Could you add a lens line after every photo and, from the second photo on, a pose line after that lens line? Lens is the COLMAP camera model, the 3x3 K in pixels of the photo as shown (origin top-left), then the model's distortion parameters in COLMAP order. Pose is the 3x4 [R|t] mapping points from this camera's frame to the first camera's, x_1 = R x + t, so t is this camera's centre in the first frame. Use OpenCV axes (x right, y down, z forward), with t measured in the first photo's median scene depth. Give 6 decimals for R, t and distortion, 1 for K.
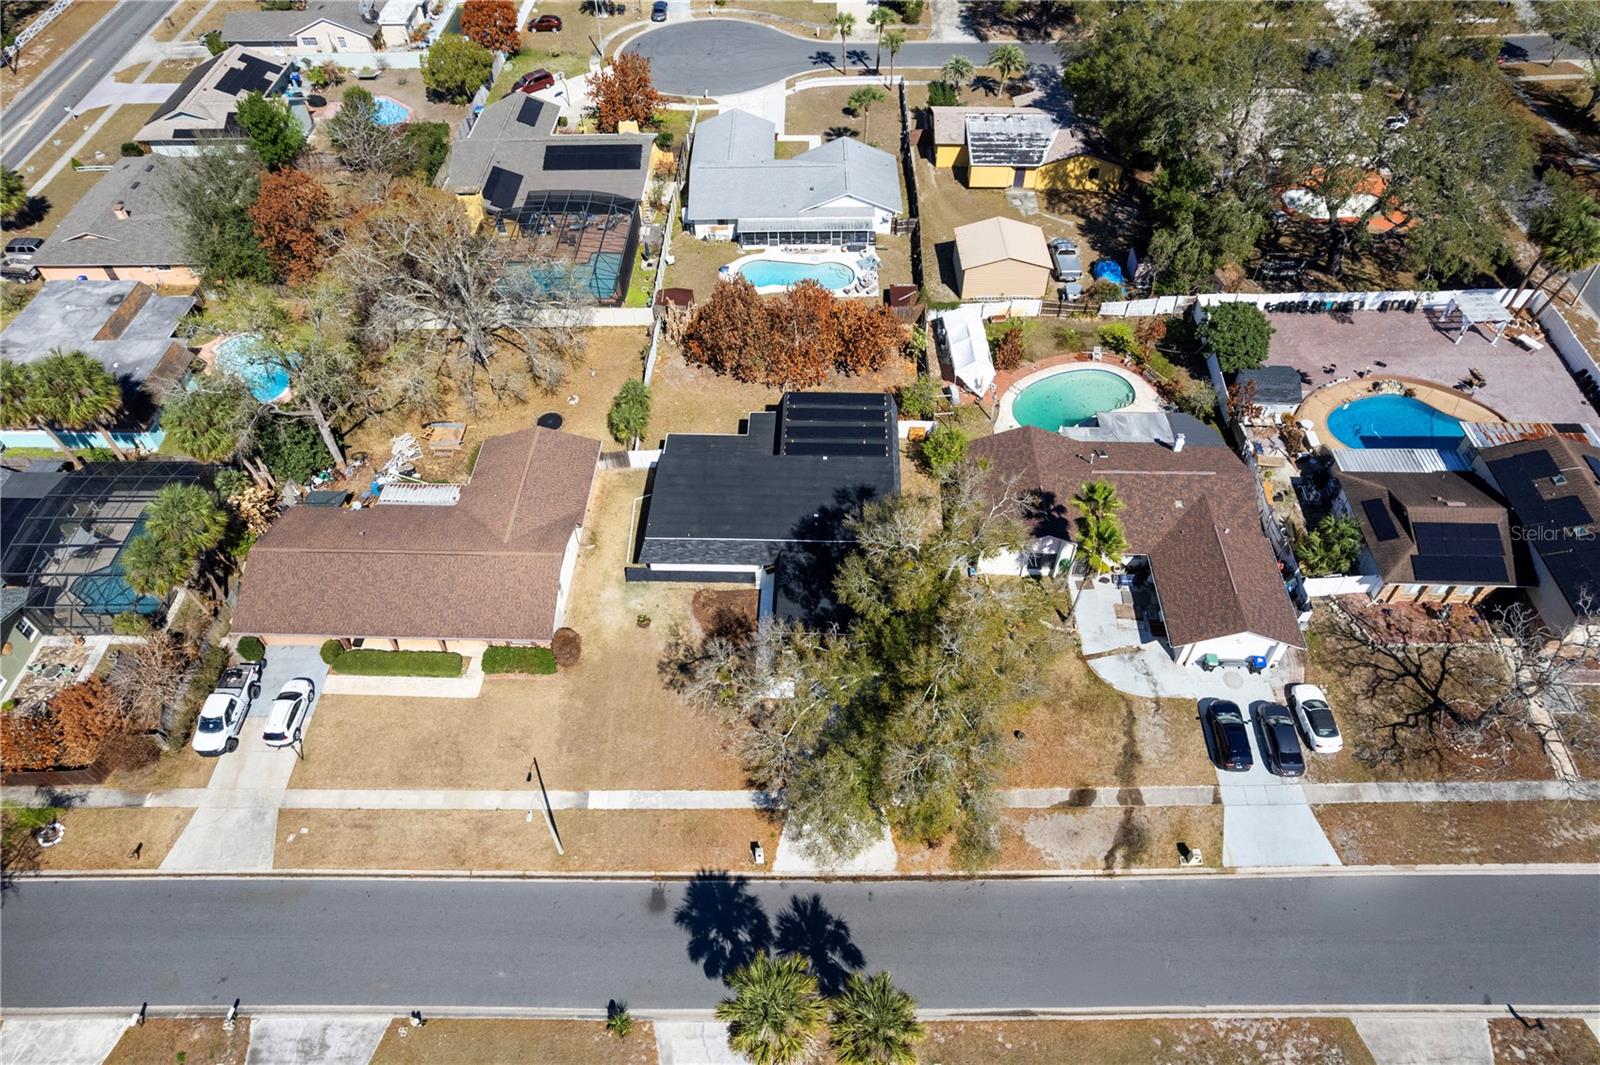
lens RADIAL K [[1038.0, 0, 798.3], [0, 1038.0, 539.7], [0, 0, 1]] dist [-0.045653, 0.006084]
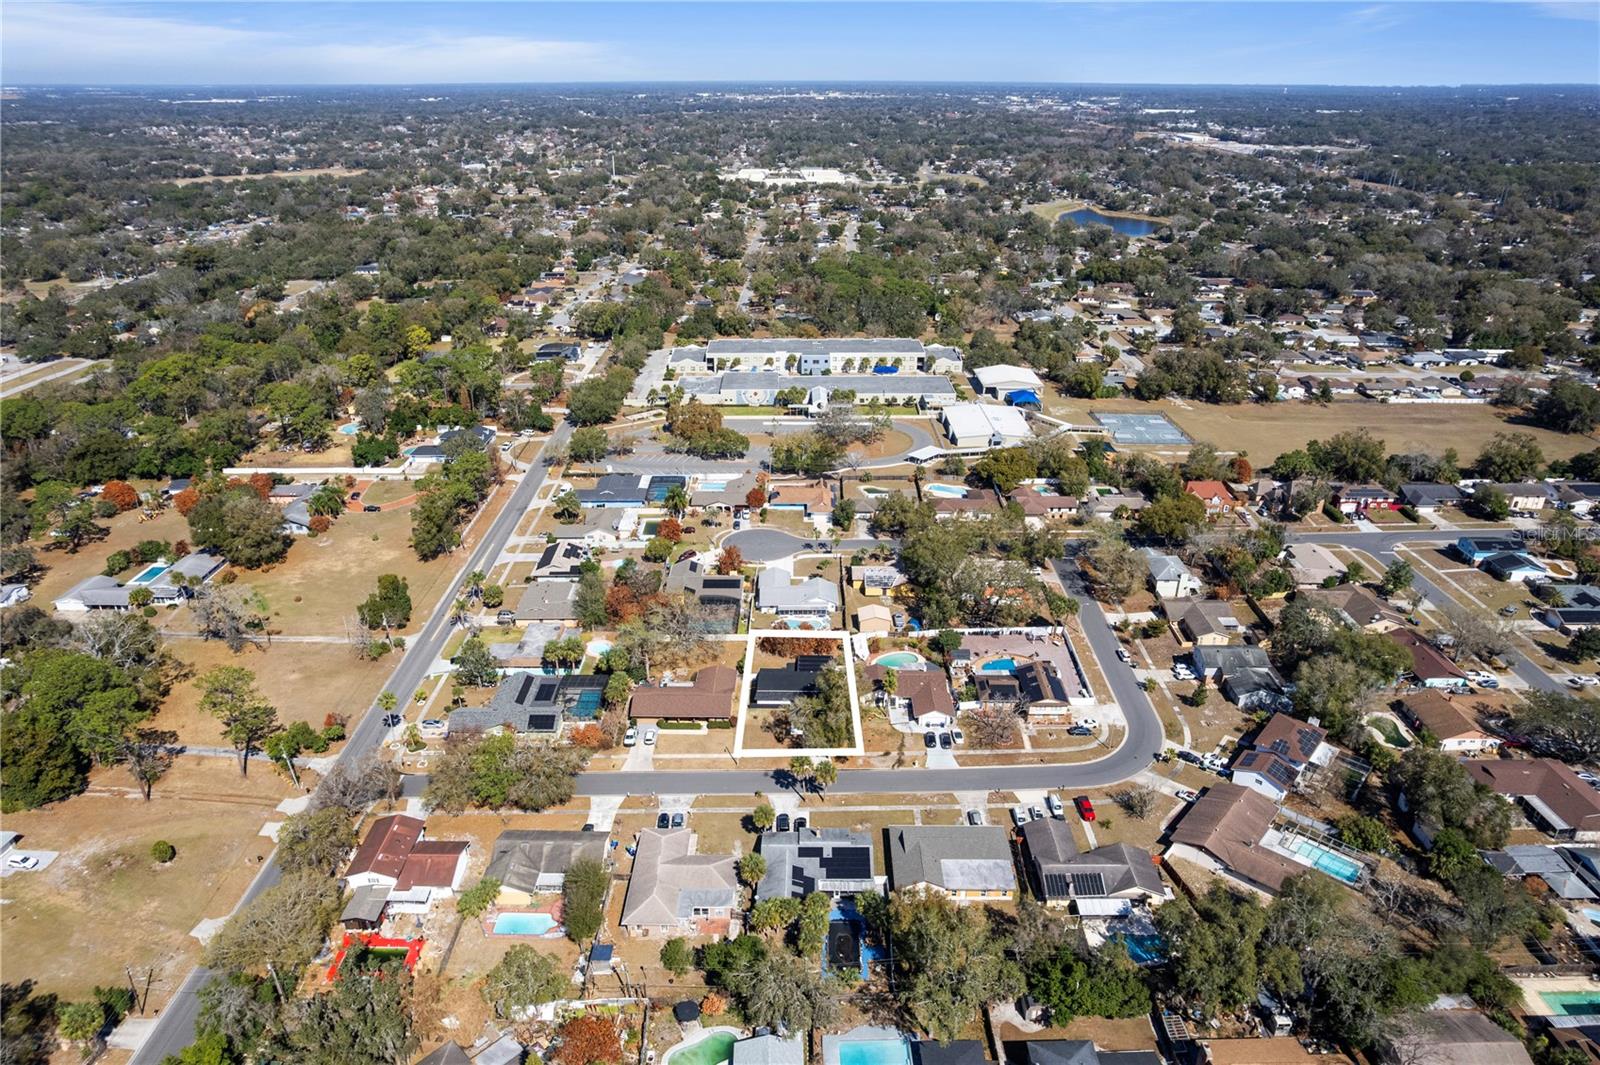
lens RADIAL K [[1038.0, 0, 797.7], [0, 1038.0, 532.9], [0, 0, 1]] dist [-0.045653, 0.006084]
pose [[0.999827, 0.004066, 0.018146, -0.058159], [0.003683, 0.913186, -0.407527, 0.639394], [-0.018228, 0.407523, 0.913013, -1.598037]]
